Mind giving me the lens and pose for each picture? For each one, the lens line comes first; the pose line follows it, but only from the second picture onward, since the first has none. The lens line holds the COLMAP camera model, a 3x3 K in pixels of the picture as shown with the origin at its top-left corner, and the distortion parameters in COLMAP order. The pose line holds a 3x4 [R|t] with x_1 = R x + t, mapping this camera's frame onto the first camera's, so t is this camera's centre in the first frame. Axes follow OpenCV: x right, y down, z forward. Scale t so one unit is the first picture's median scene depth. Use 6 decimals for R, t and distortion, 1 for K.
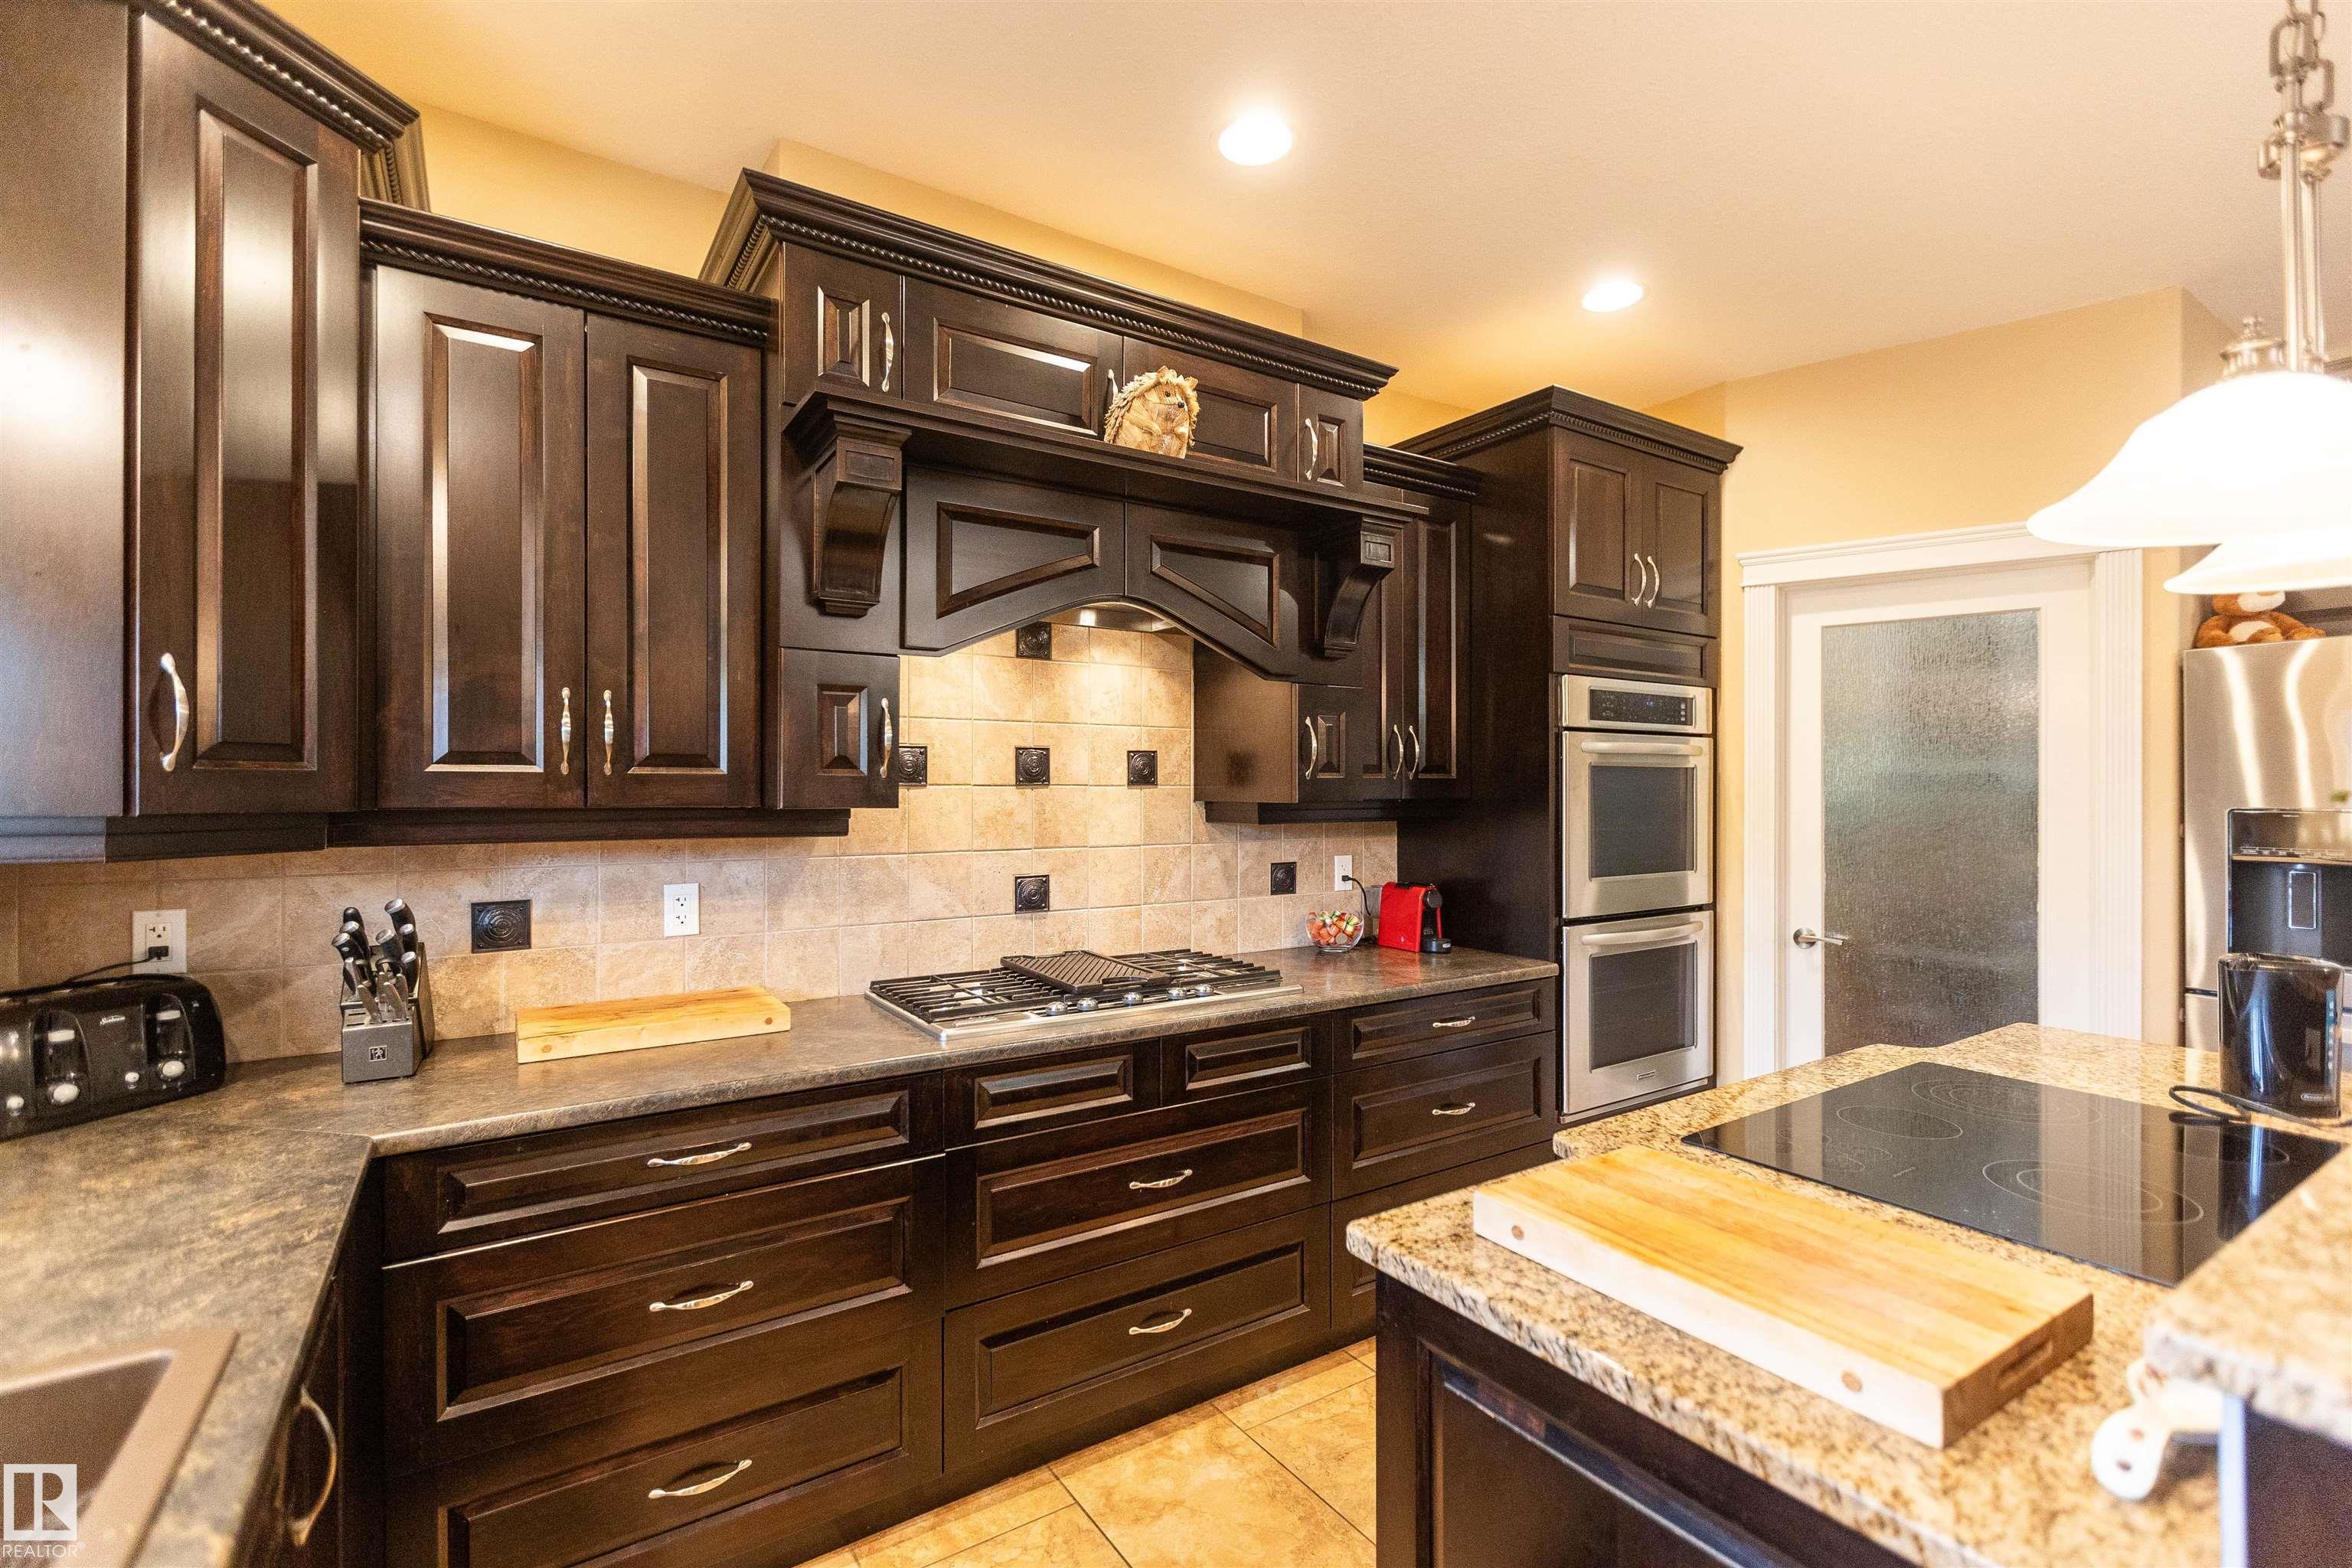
lens RADIAL K [[1062.7, 0, 1198.7], [0, 1062.7, 786.5], [0, 0, 1]] dist [0.005395, -0.002016]
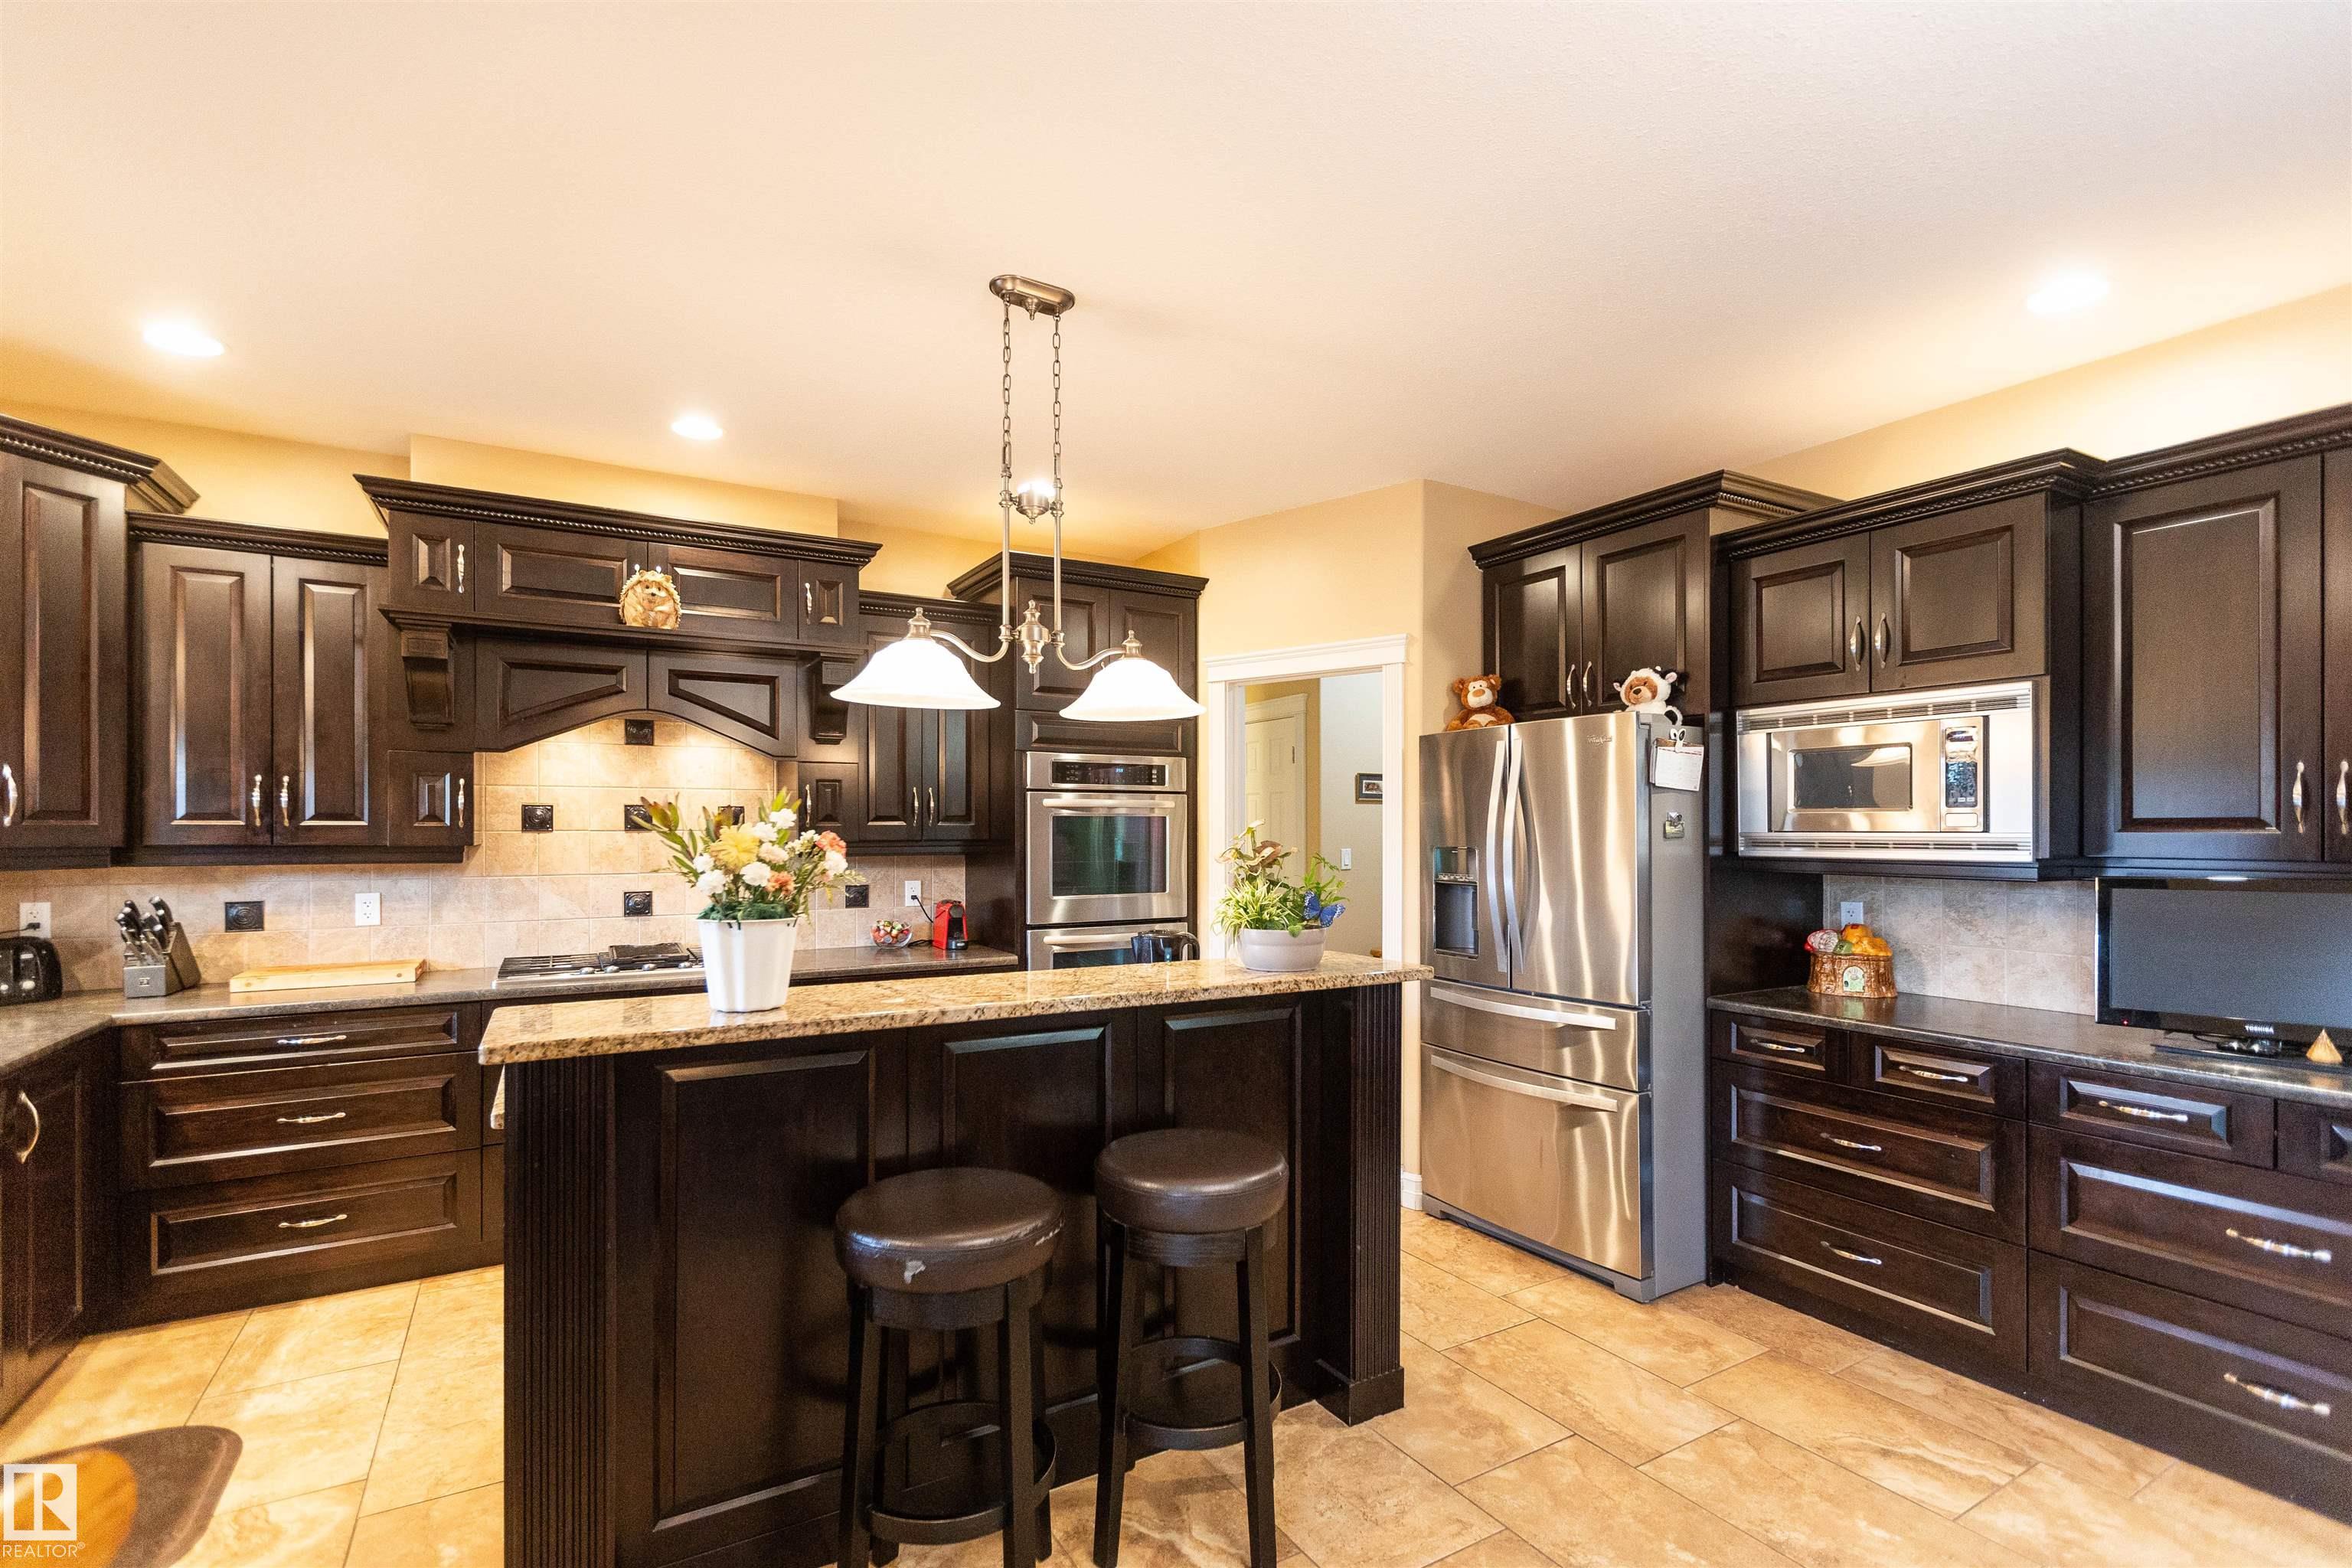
lens RADIAL K [[1062.7, 0, 1168.5], [0, 1062.7, 827.7], [0, 0, 1]] dist [0.005395, -0.002016]
pose [[0.998173, -0.001770, -0.060395, 0.875755], [0.001717, 0.999998, -0.000932, -0.003452], [0.060396, 0.000827, 0.998174, -0.567868]]
